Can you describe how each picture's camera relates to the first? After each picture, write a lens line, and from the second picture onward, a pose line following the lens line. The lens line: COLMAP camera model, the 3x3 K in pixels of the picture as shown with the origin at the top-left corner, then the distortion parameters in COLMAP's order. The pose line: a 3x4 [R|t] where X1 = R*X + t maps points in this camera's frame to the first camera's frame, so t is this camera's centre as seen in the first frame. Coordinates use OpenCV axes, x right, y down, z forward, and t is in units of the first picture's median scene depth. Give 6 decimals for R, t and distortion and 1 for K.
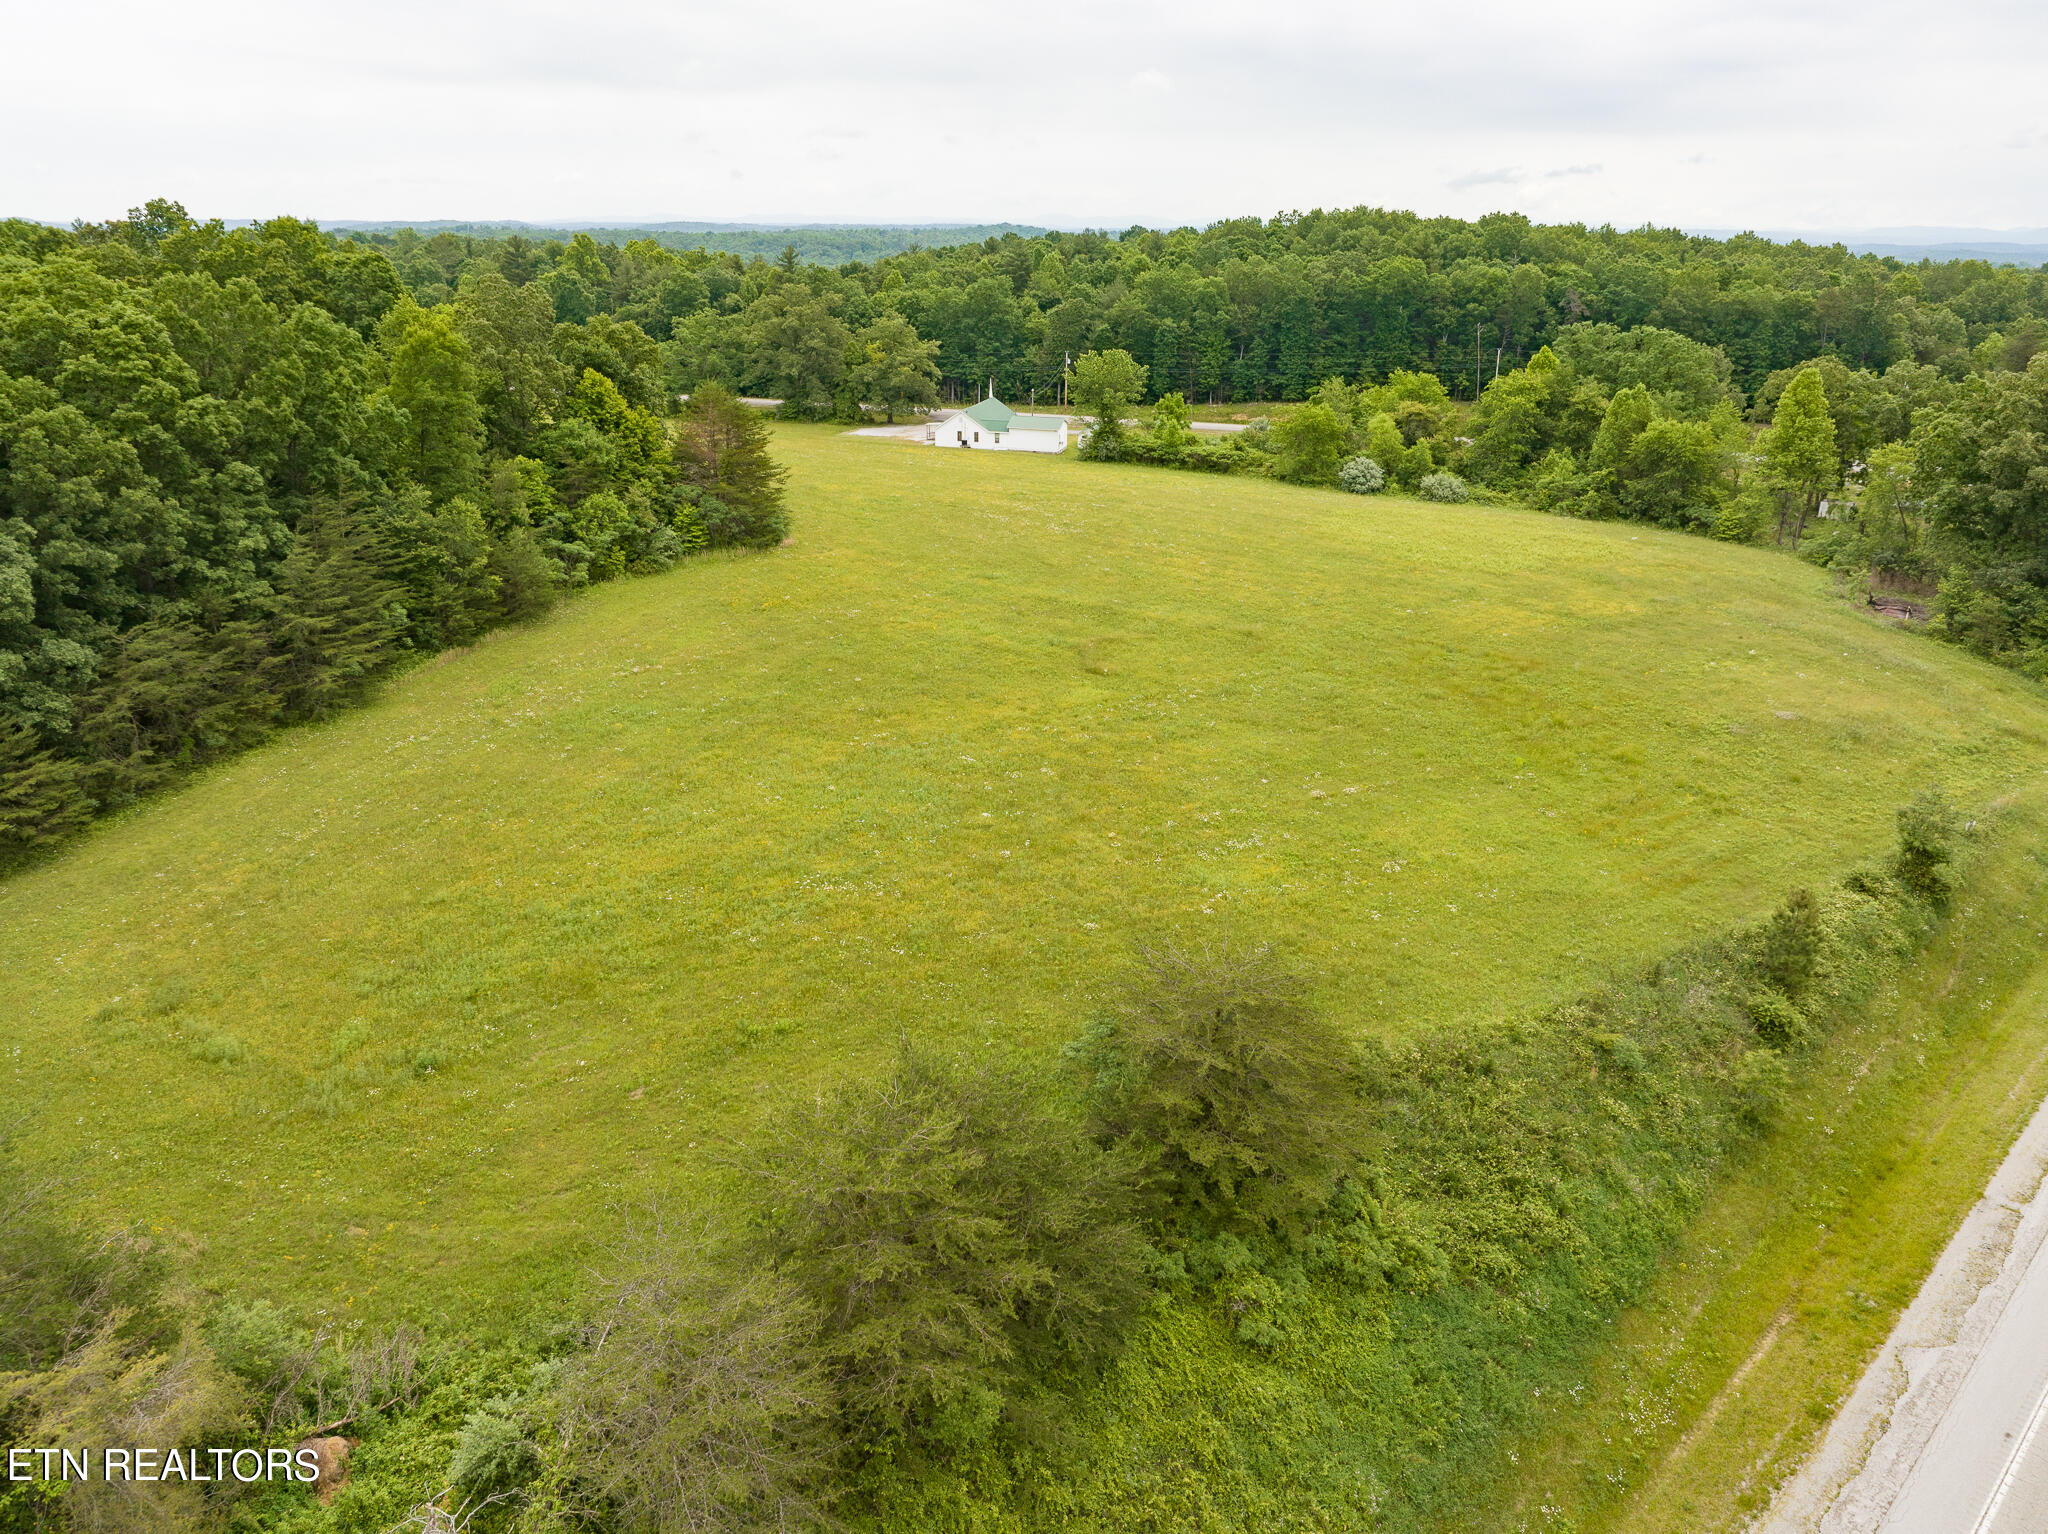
lens RADIAL K [[1441.3, 0, 1021.6], [0, 1441.3, 768.0], [0, 0, 1]] dist [-0.045097, 0.014668]
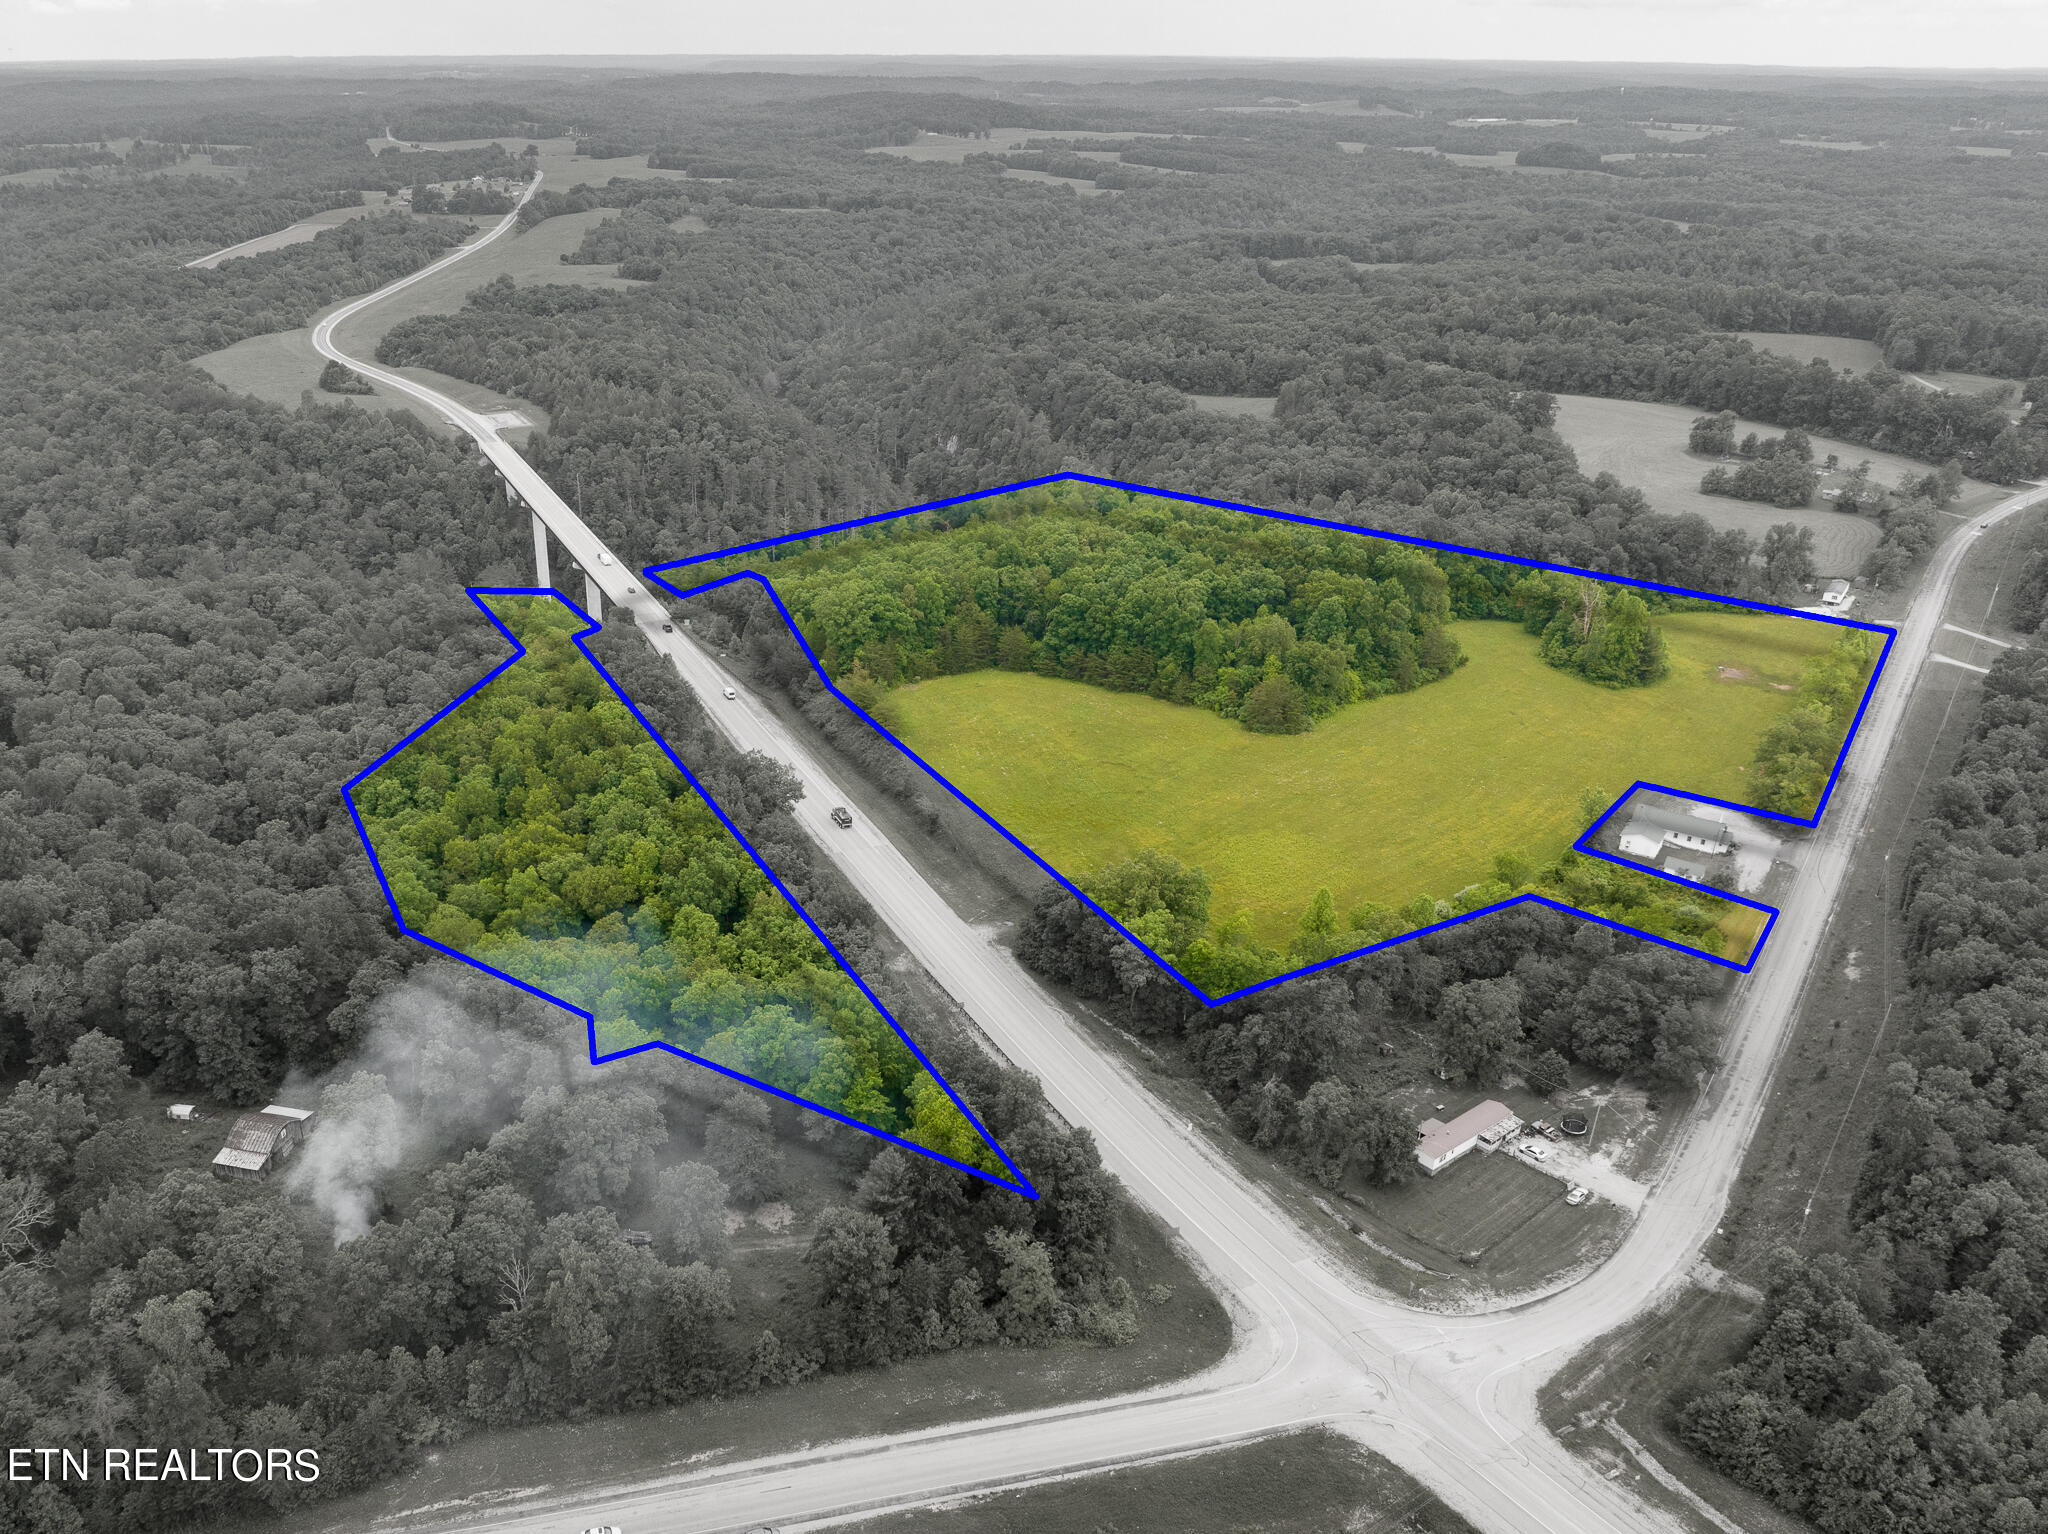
lens RADIAL K [[1665.0, 0, 874.2], [0, 1665.0, 834.6], [0, 0, 1]] dist [-0.049151, 0.017566]
pose [[-0.370439, 0.385241, -0.845201, 2.086408], [-0.335192, 0.793180, 0.508440, -1.001863], [0.866269, 0.471650, -0.164695, 0.722935]]
